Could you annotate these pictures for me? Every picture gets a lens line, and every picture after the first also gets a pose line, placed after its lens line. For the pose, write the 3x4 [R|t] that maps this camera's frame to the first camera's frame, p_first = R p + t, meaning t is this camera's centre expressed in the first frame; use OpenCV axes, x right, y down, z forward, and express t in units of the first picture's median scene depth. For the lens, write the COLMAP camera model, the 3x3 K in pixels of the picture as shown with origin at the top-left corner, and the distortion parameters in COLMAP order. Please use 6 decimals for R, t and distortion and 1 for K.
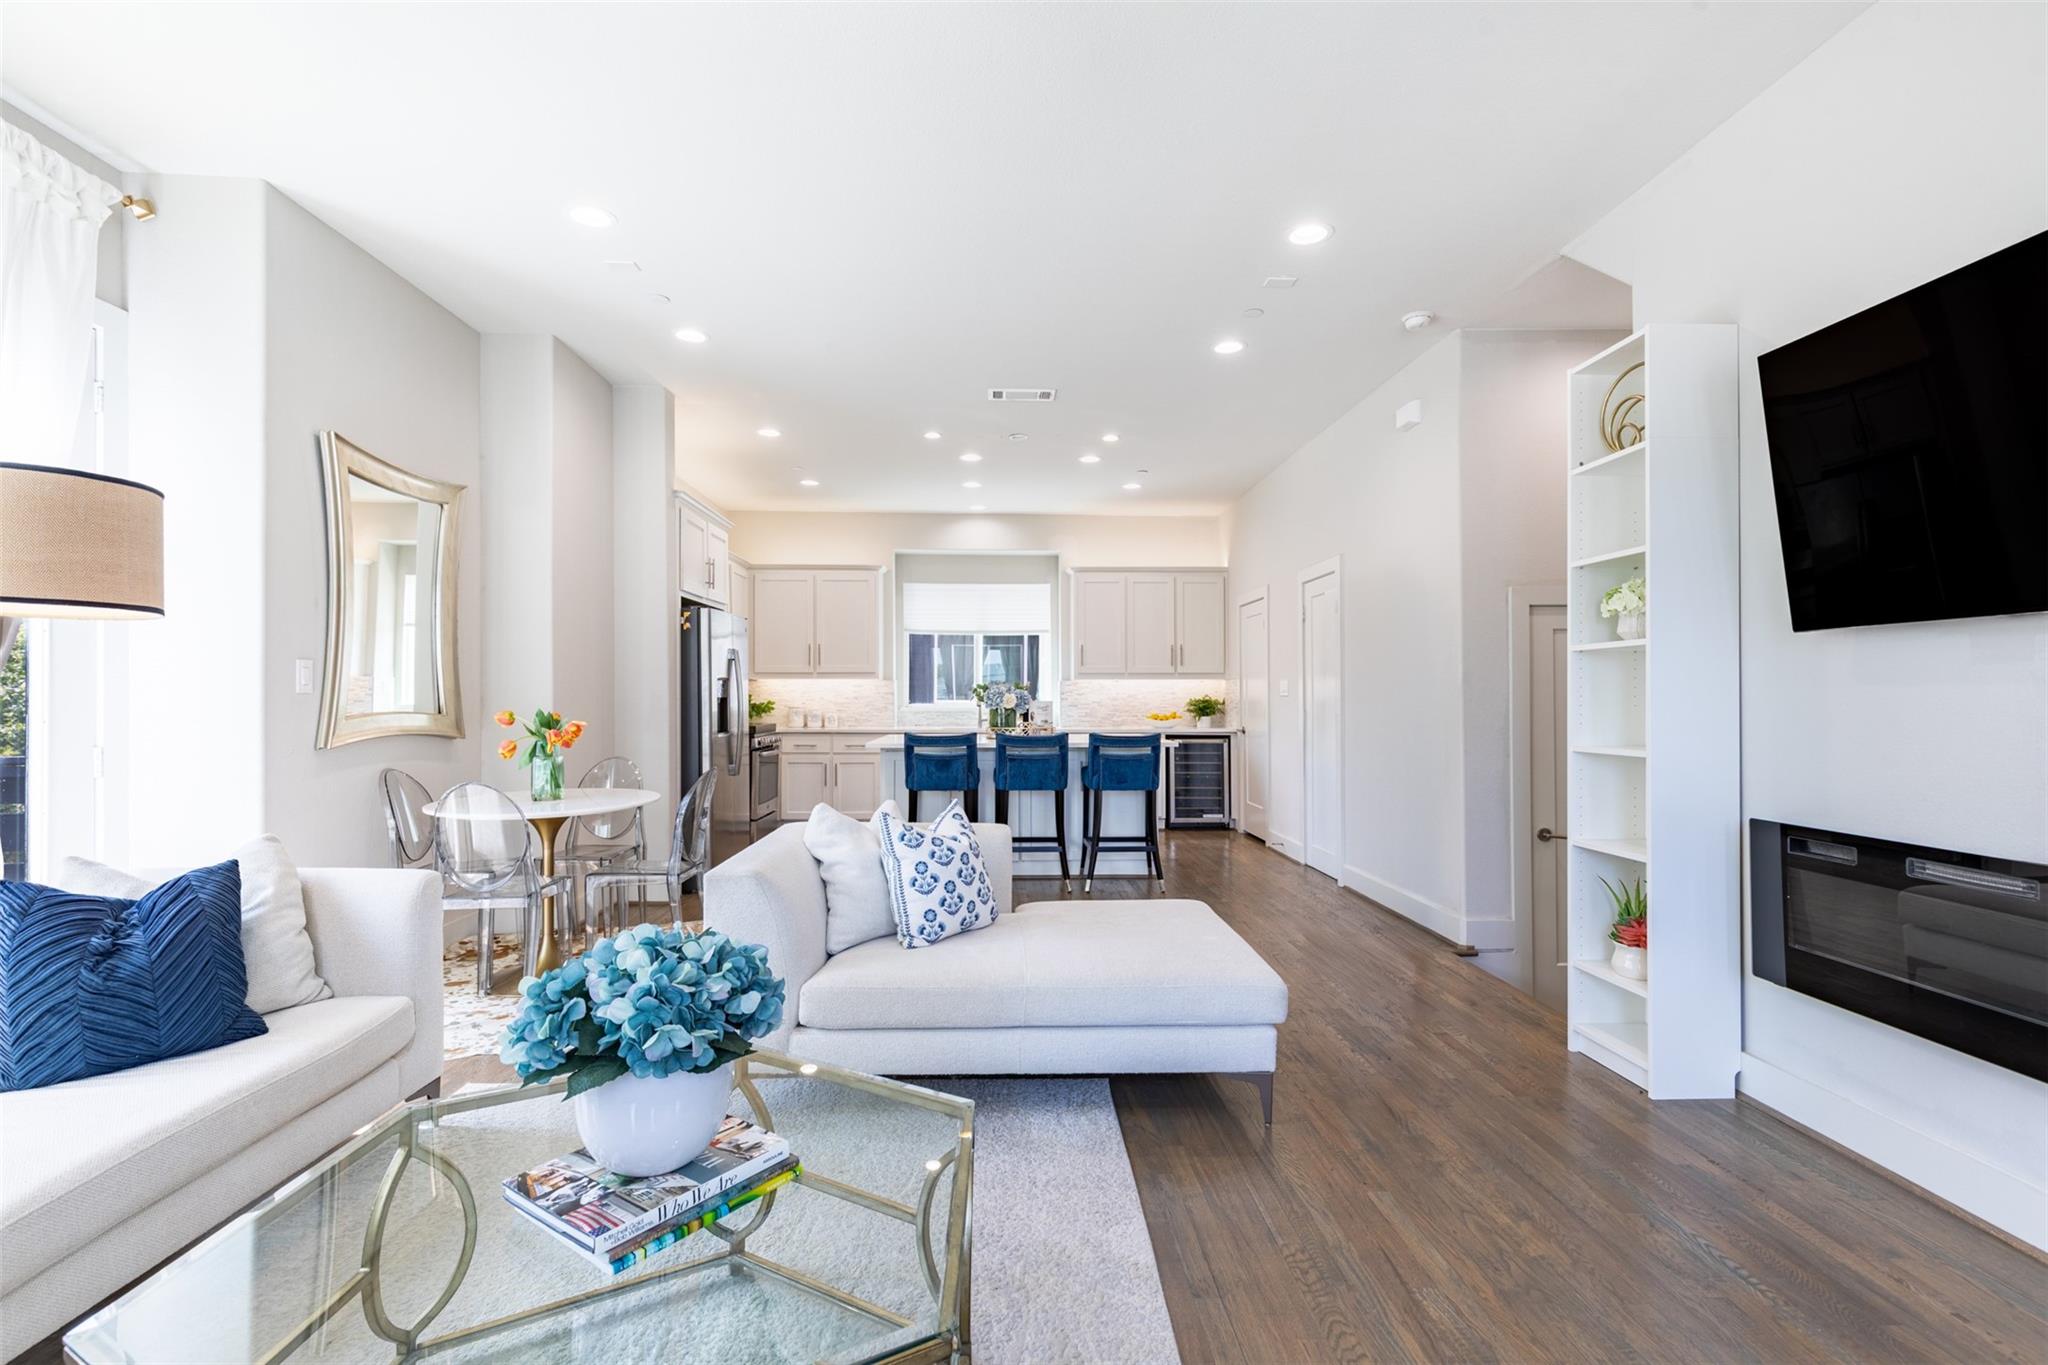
lens RADIAL K [[920.6, 0, 1018.7], [0, 920.6, 688.0], [0, 0, 1]] dist [0.001446, -0.000021]
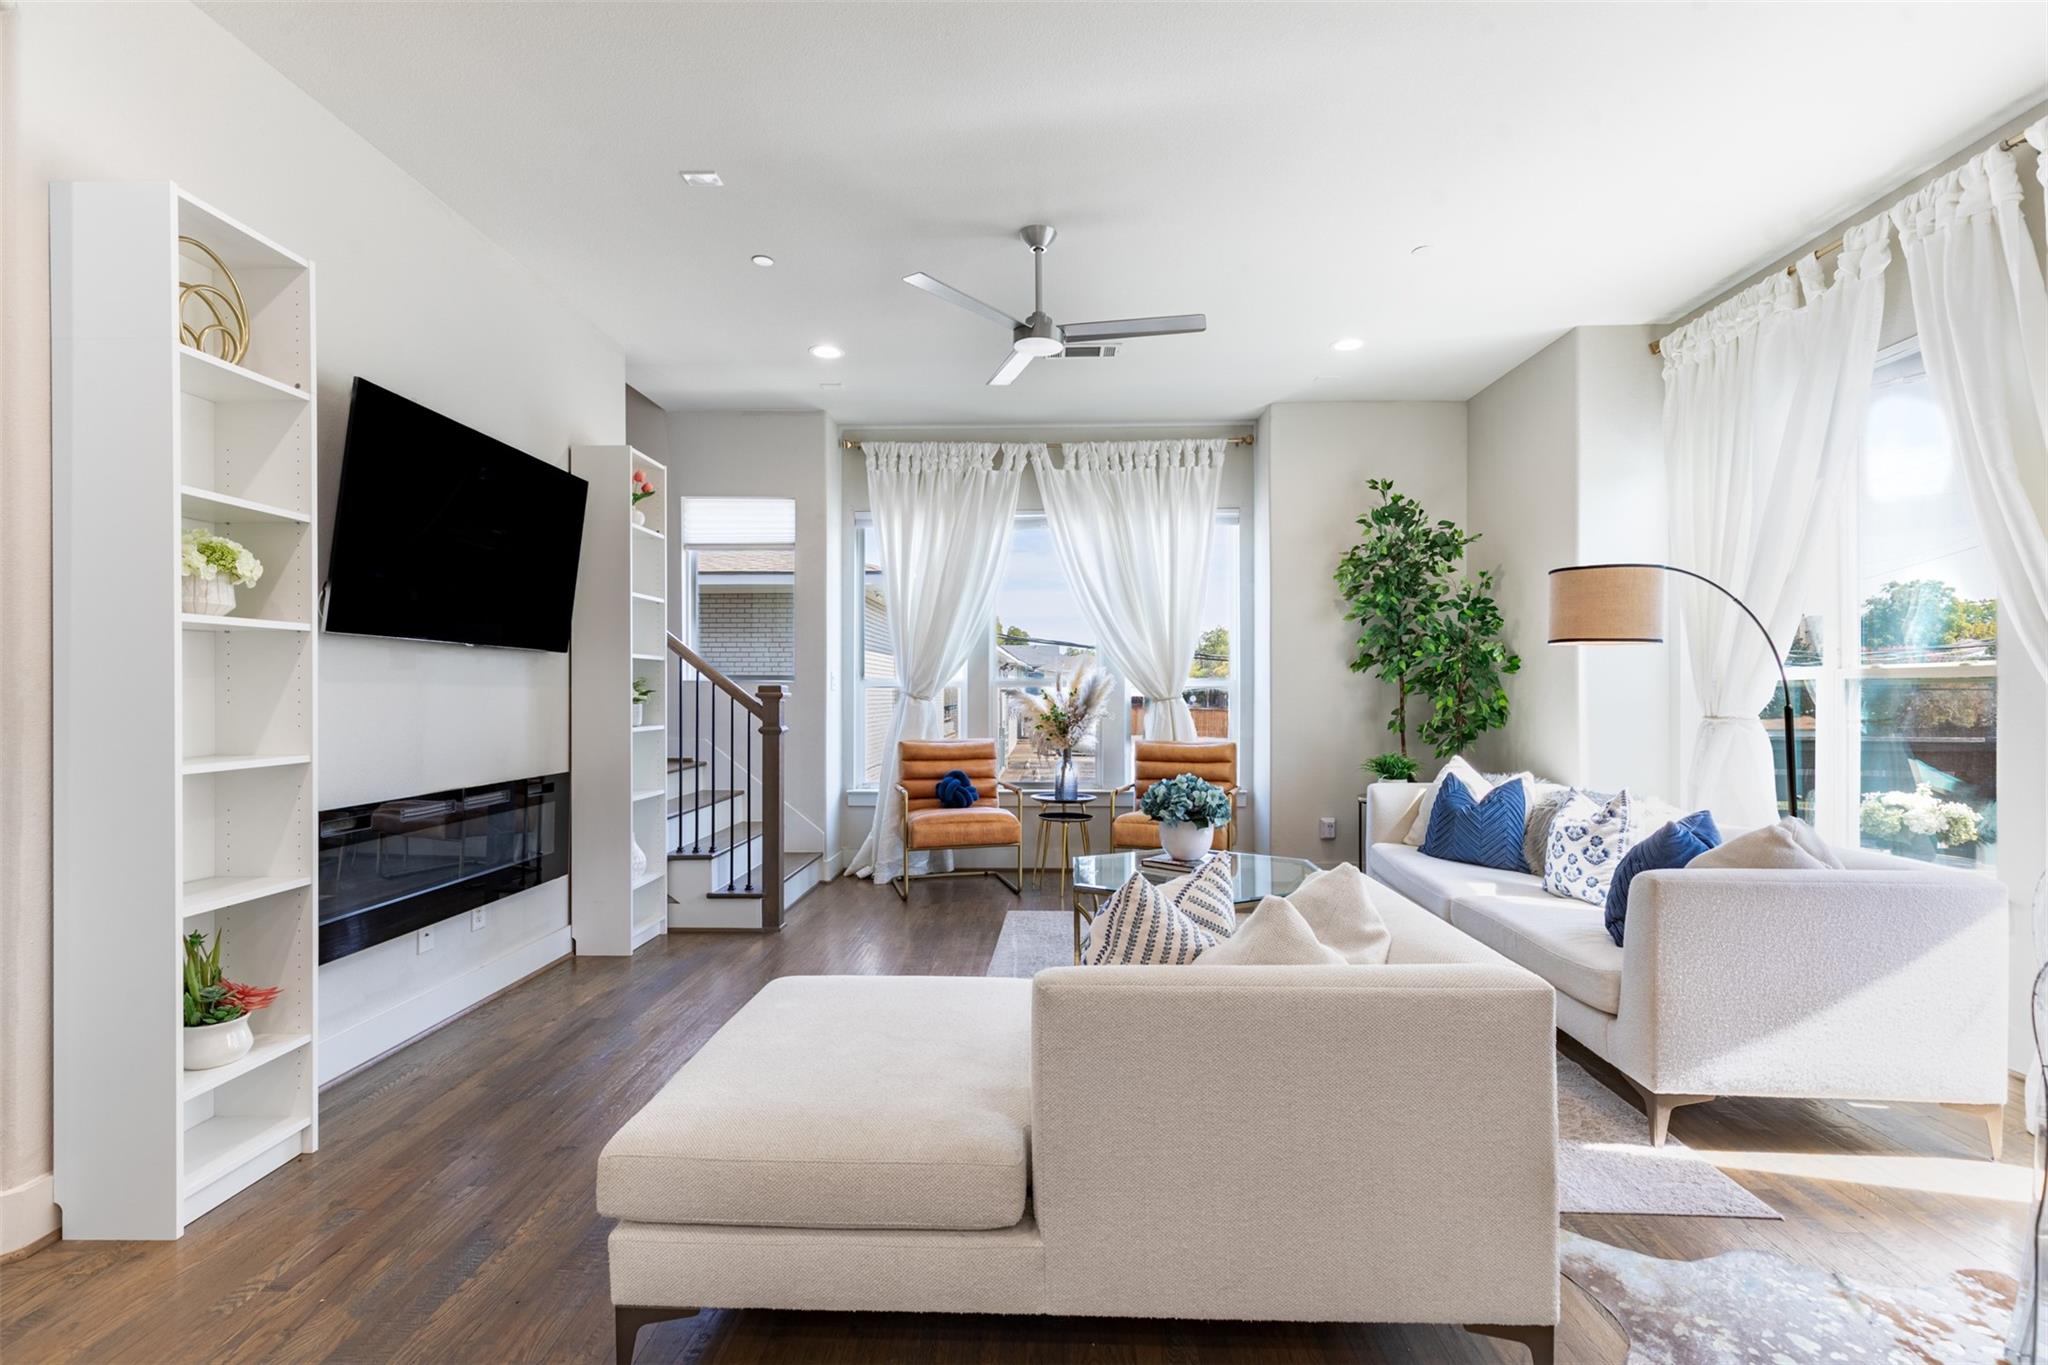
lens RADIAL K [[913.1, 0, 1021.0], [0, 913.1, 691.2], [0, 0, 1]] dist [0.005121, -0.000274]
pose [[-0.997251, -0.001995, 0.074071, -0.046784], [-0.002667, 0.999956, -0.008980, 0.015149], [-0.074050, -0.009153, -0.997213, 1.837874]]
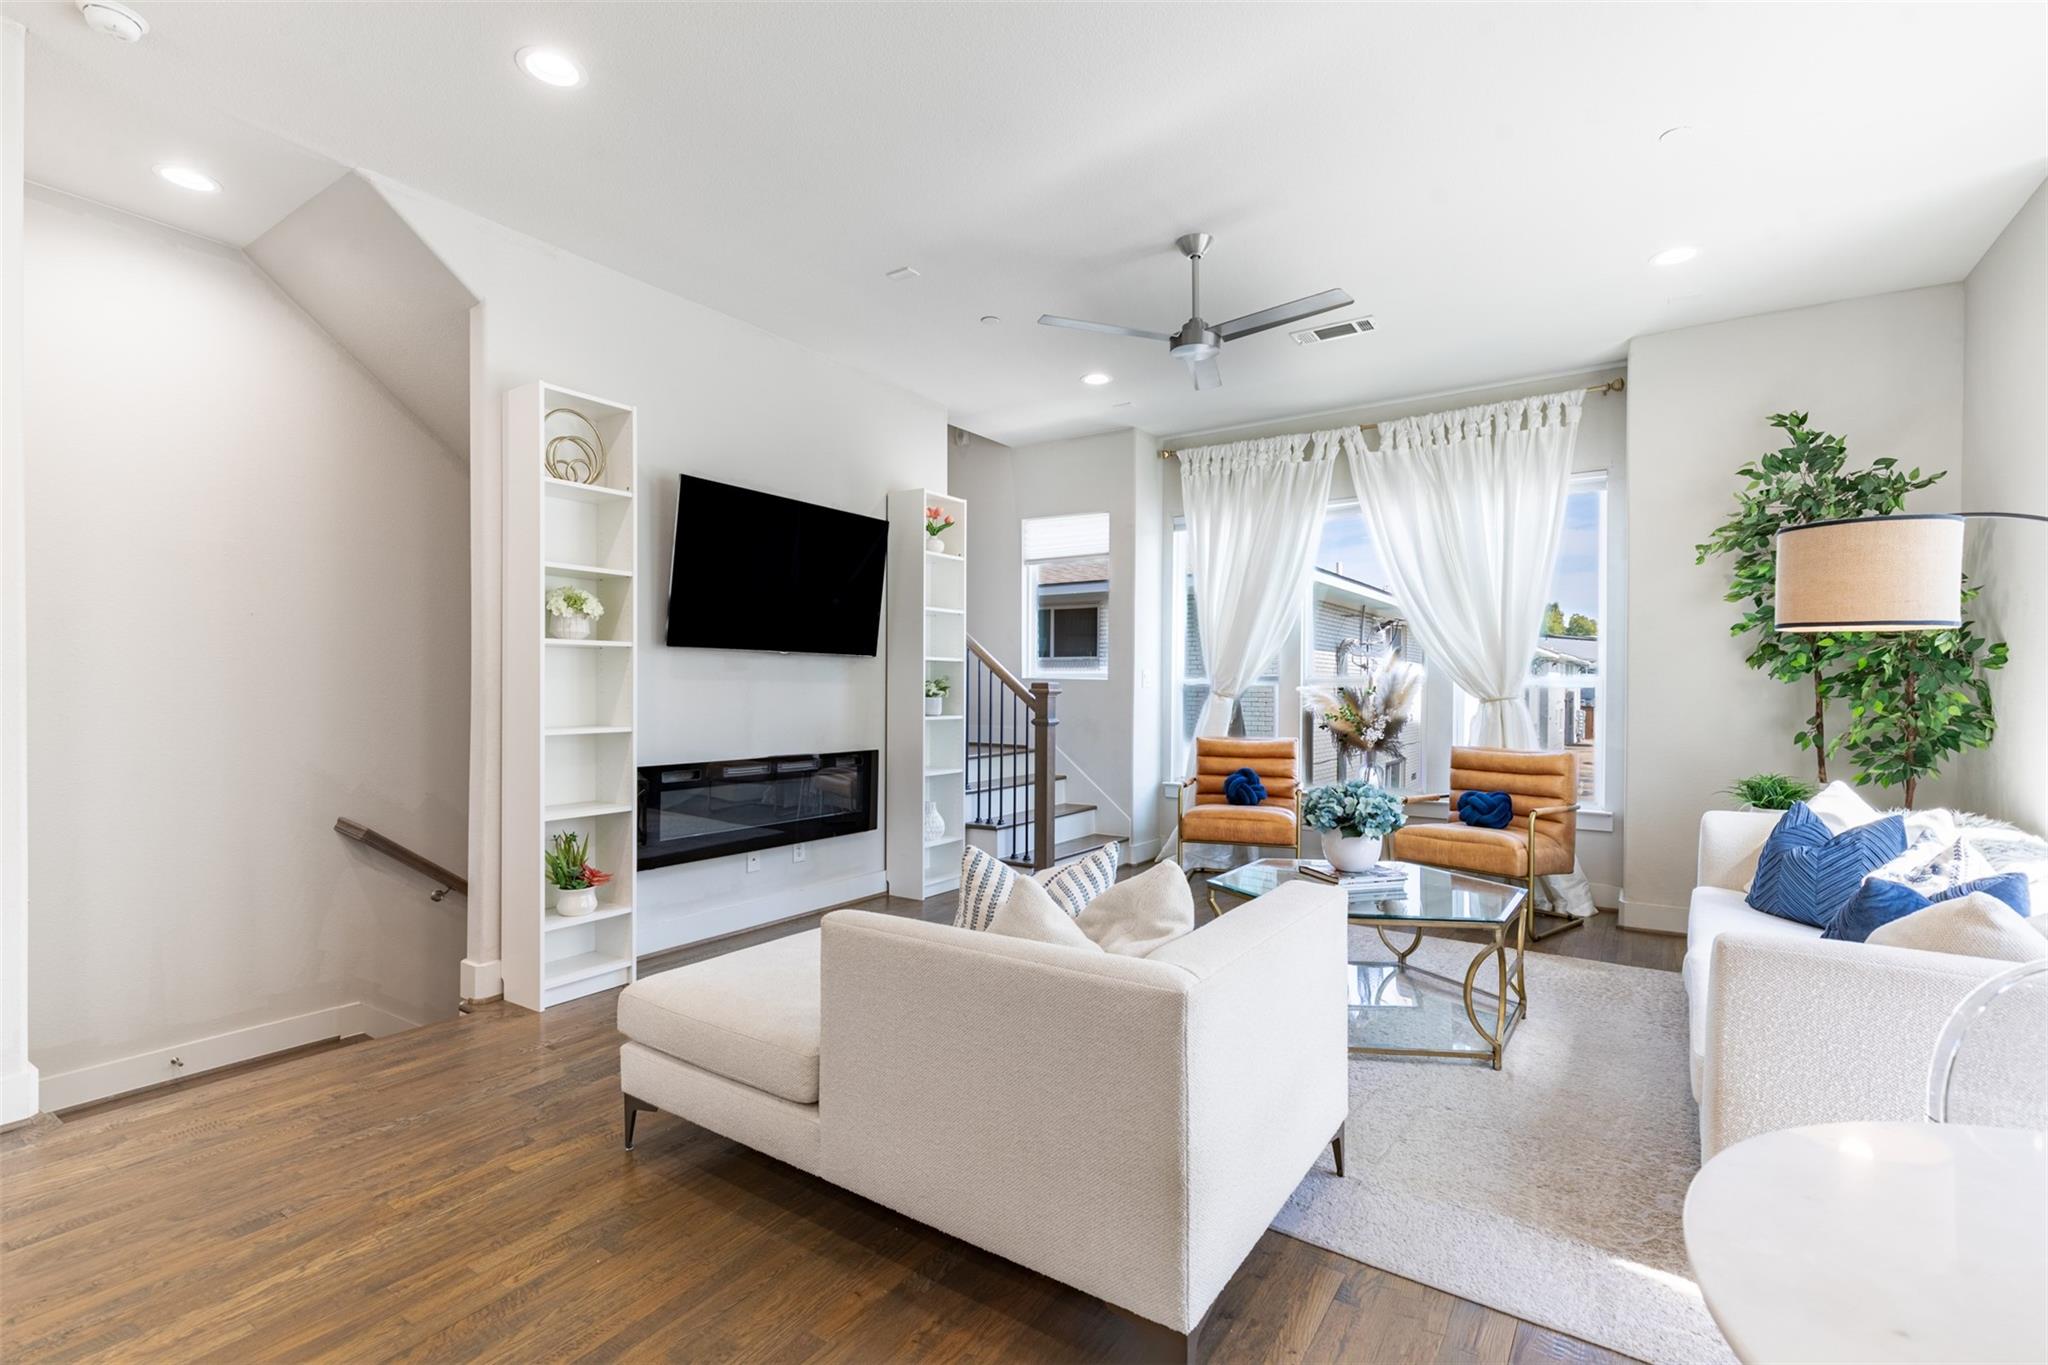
lens RADIAL K [[913.1, 0, 1021.0], [0, 913.1, 691.2], [0, 0, 1]] dist [0.005121, -0.000274]
pose [[-0.804728, -0.010382, 0.593553, -0.564049], [-0.013389, 0.999910, -0.000664, 0.010481], [-0.593493, -0.008482, -0.804795, 1.759692]]
